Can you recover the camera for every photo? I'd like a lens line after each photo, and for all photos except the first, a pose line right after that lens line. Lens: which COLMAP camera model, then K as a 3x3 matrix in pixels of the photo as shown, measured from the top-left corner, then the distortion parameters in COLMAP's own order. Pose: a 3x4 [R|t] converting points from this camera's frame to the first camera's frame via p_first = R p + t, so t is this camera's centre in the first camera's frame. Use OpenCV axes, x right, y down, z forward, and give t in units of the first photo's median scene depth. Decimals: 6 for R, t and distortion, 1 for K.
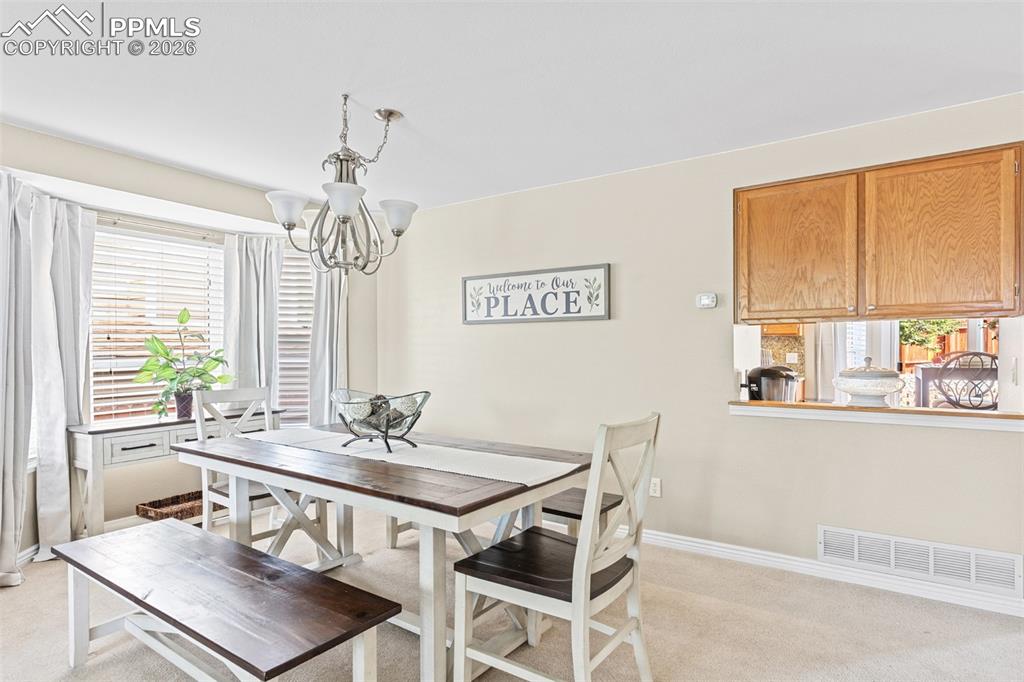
lens RADIAL K [[578.7, 0, 508.5], [0, 578.7, 345.7], [0, 0, 1]] dist [0.002410, 0.000231]
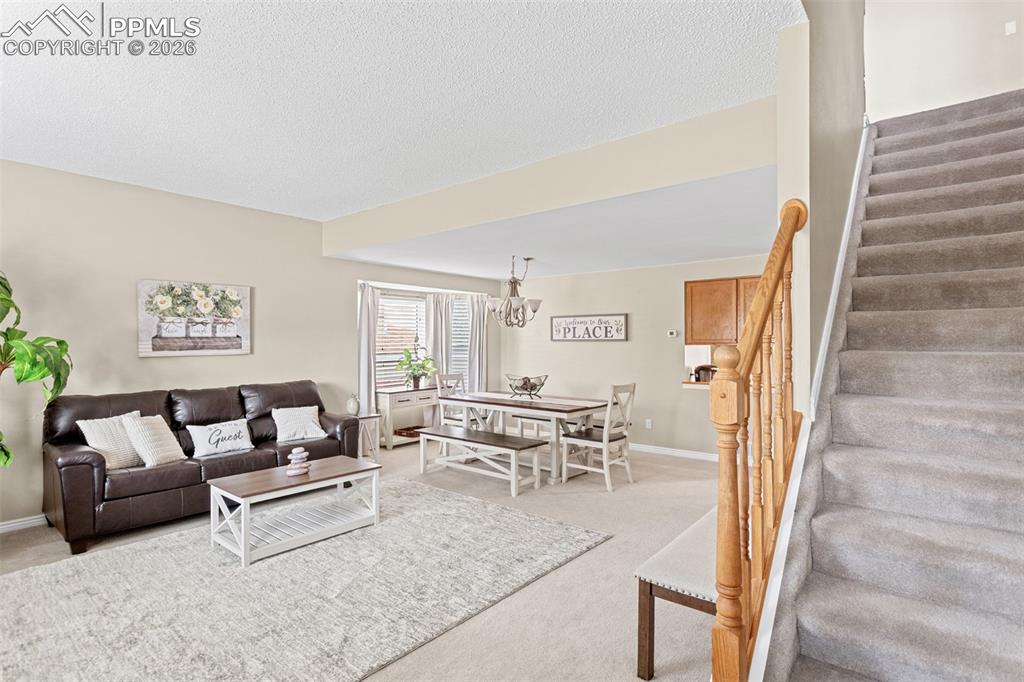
lens RADIAL K [[516.4, 0, 516.1], [0, 516.4, 340.8], [0, 0, 1]] dist [-0.007055, -0.000328]
pose [[0.996070, 0.002591, -0.088537, -0.050132], [-0.002347, 0.999993, 0.002864, -0.050794], [0.088544, -0.002645, 0.996069, -0.817683]]
